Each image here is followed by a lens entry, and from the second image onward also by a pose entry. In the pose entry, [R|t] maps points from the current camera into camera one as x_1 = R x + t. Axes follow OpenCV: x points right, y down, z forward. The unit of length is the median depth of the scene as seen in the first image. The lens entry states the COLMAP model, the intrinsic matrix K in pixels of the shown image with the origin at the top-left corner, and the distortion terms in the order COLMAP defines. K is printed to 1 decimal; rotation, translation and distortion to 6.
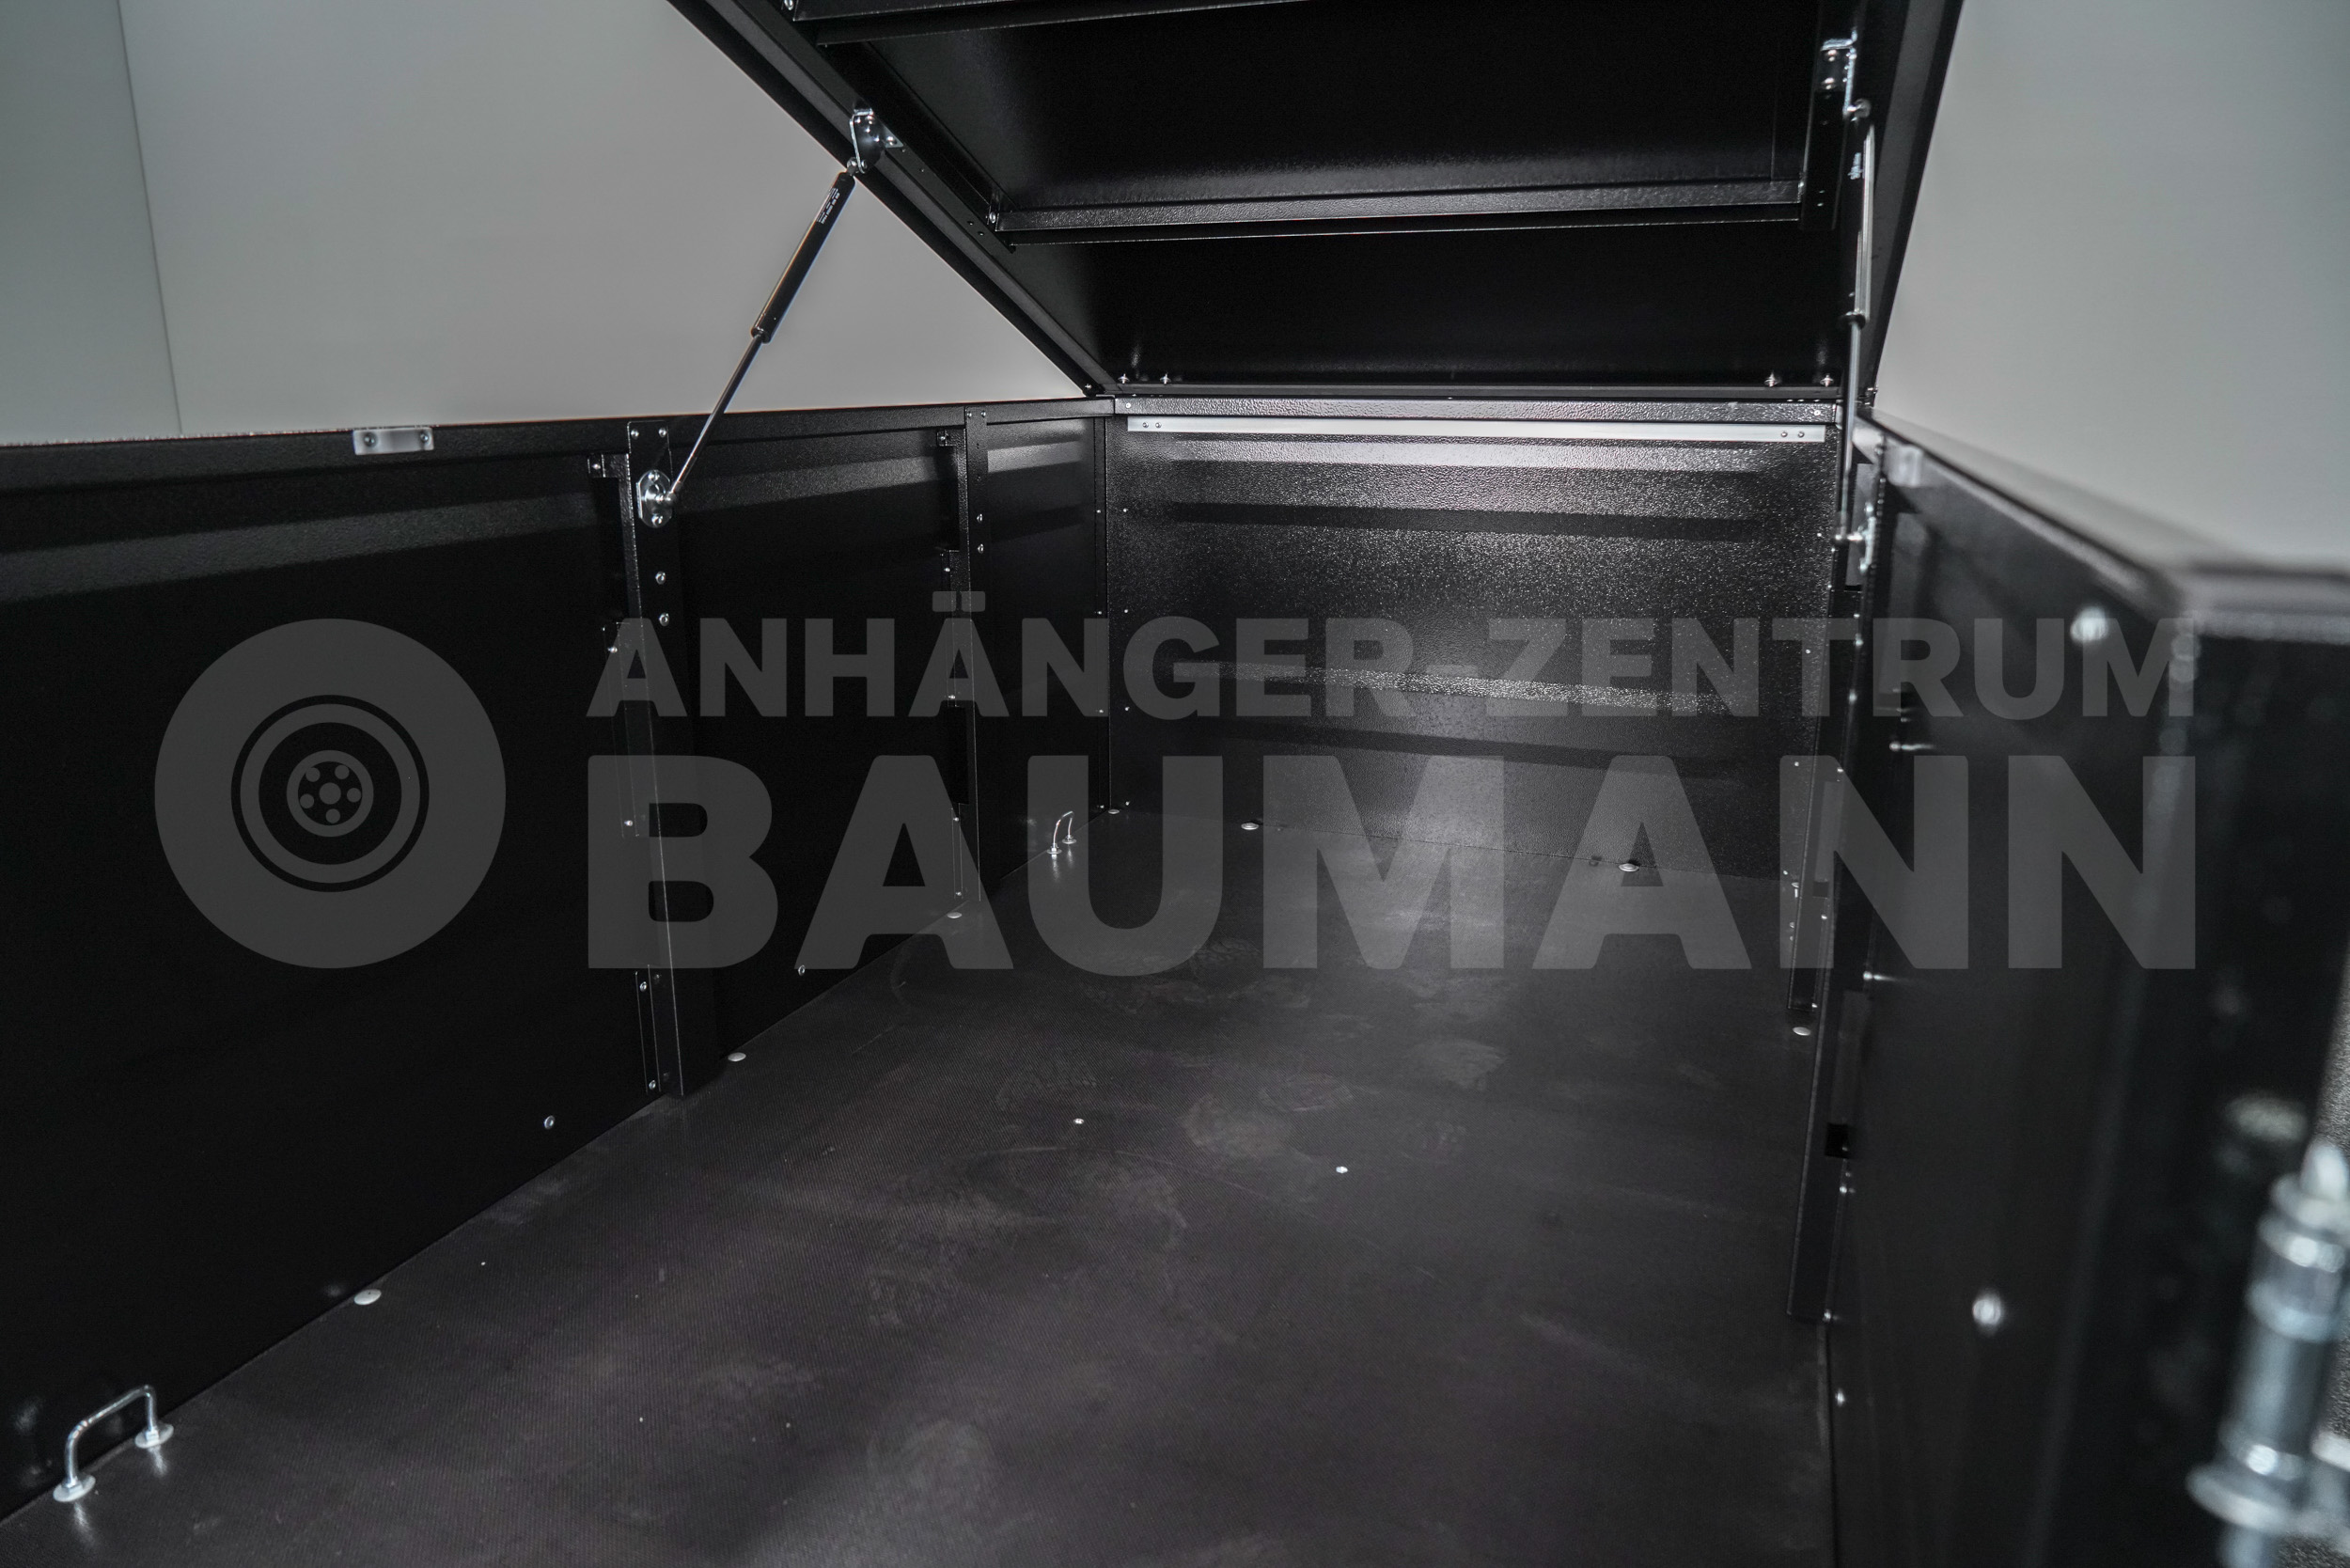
lens RADIAL K [[1562.0, 0, 1161.4], [0, 1562.0, 754.4], [0, 0, 1]] dist [-0.031365, 0.018280]
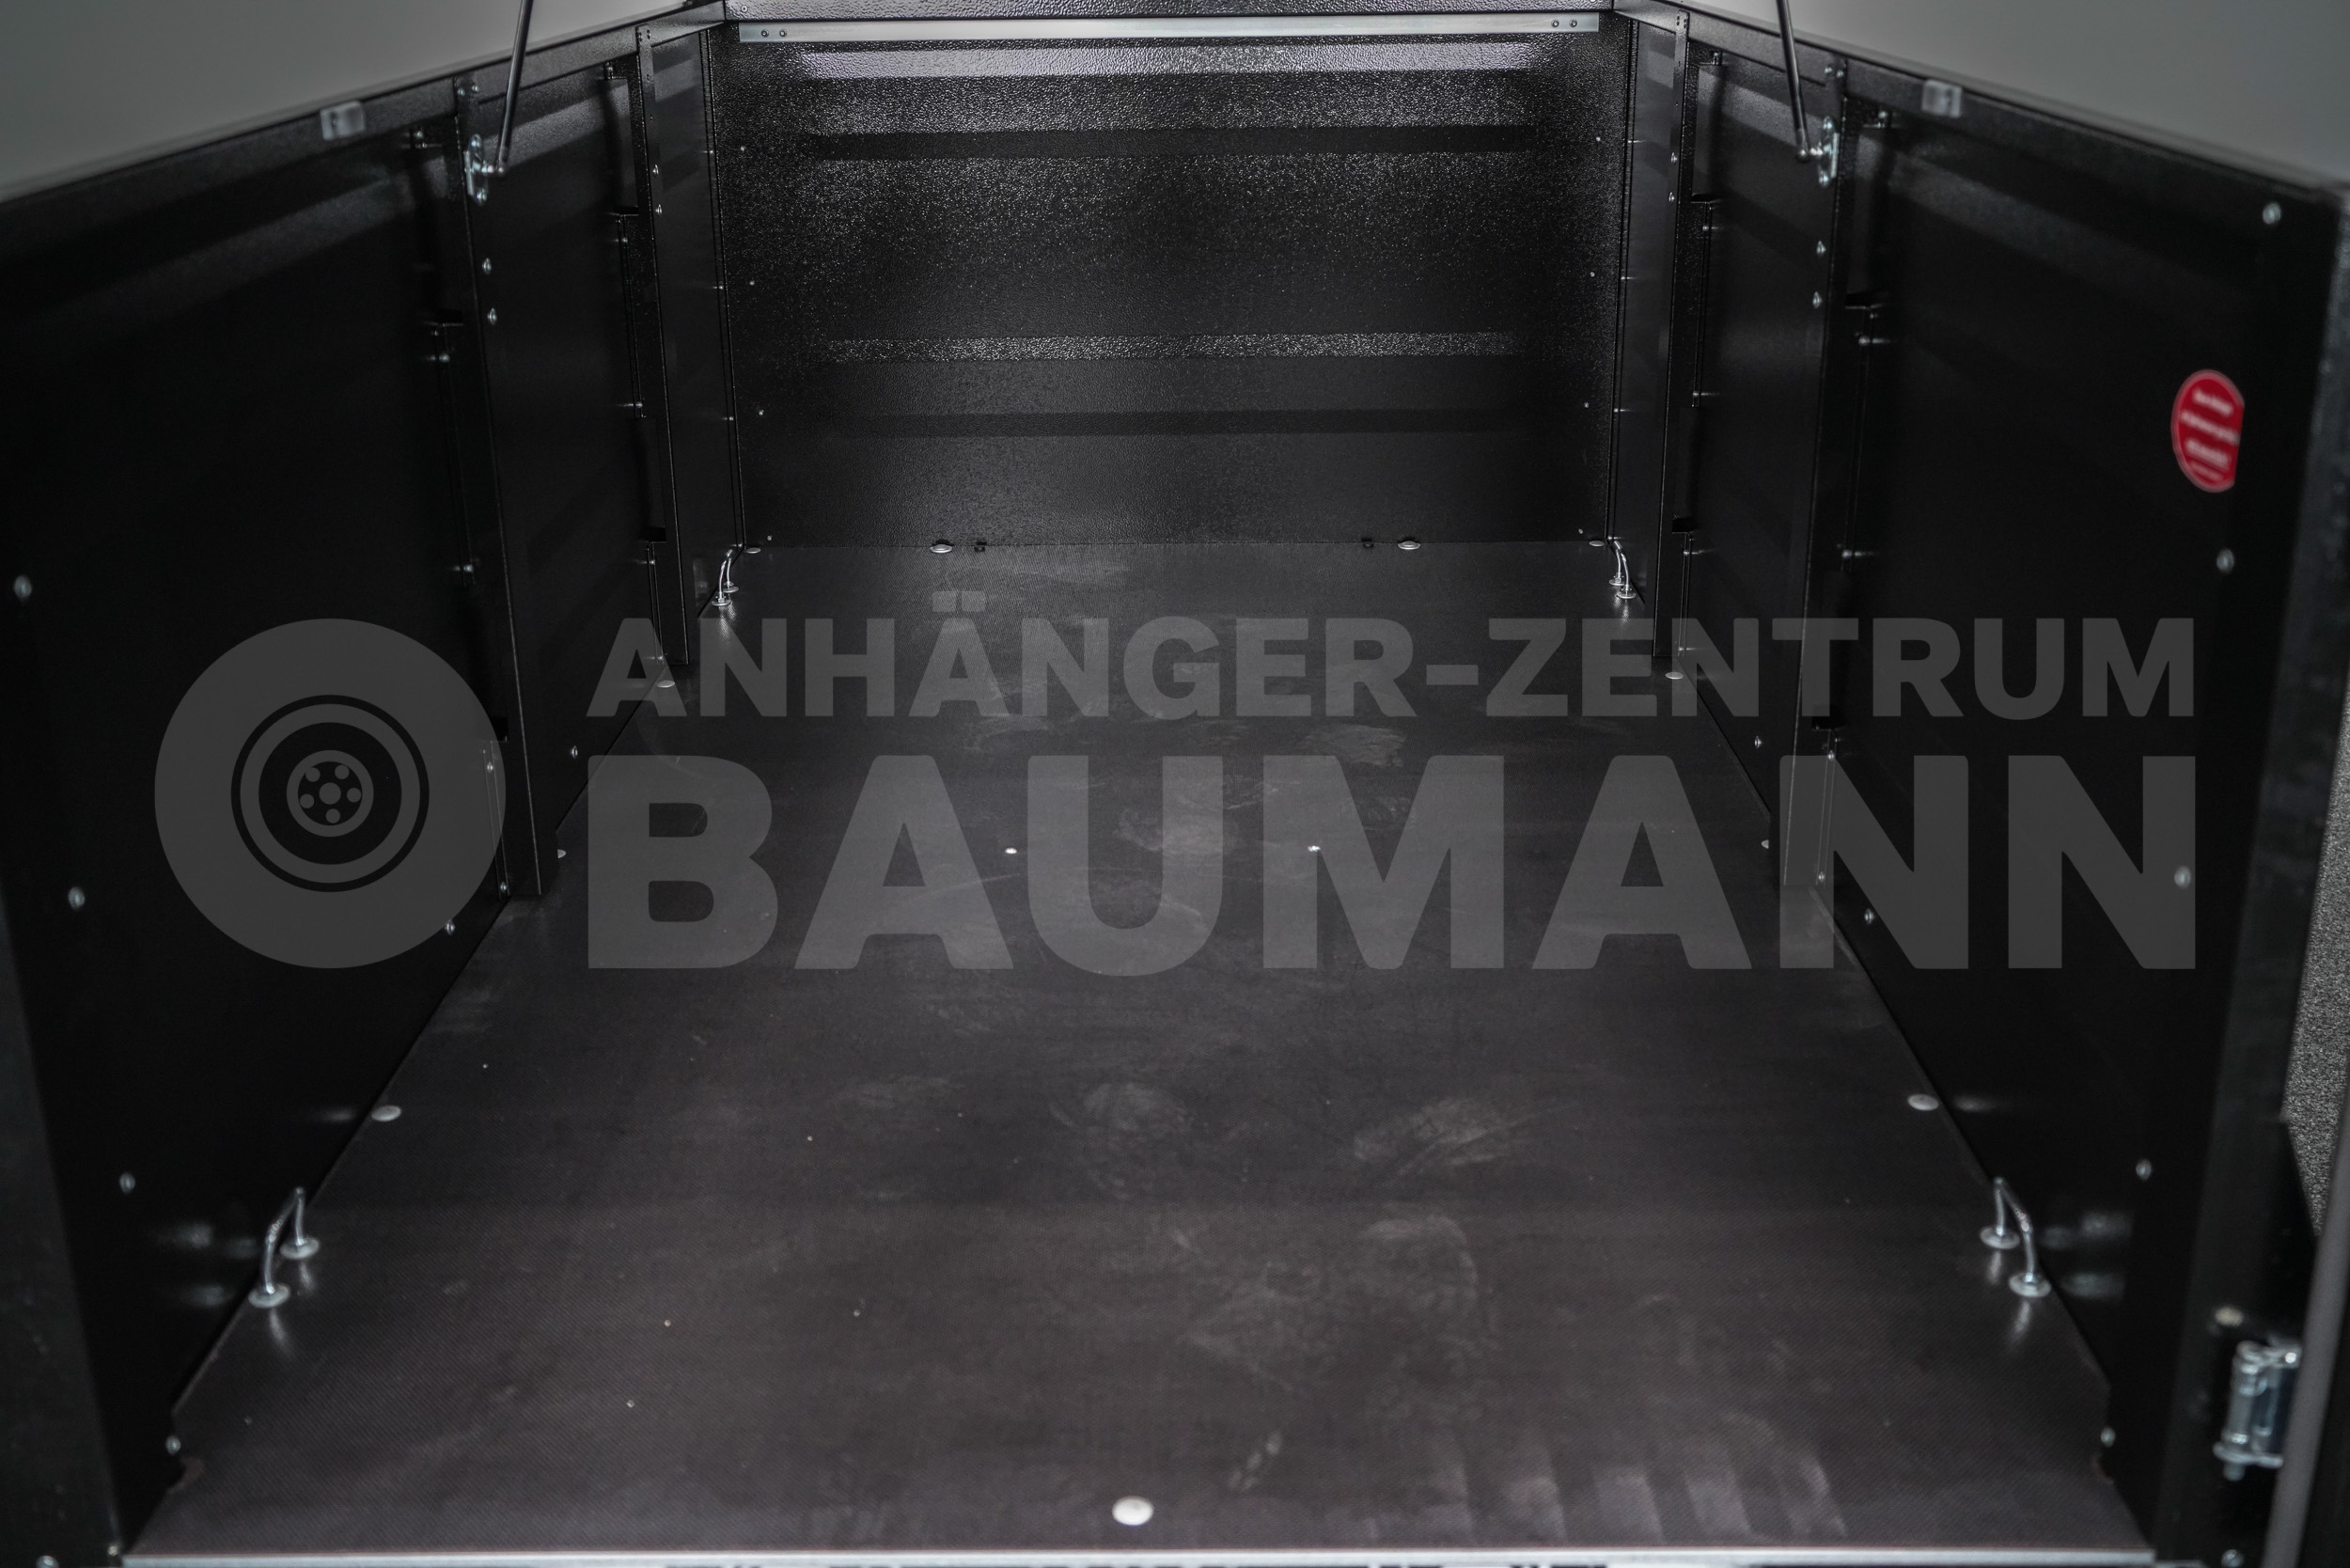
lens RADIAL K [[2494.4, 0, 1170.9], [0, 2494.4, 773.3], [0, 0, 1]] dist [-0.040180, 0.000000]
pose [[0.935619, -0.131237, 0.327709, -0.313725], [0.095673, 0.987852, 0.122454, 0.017930], [-0.339799, -0.083217, 0.936809, -0.267298]]
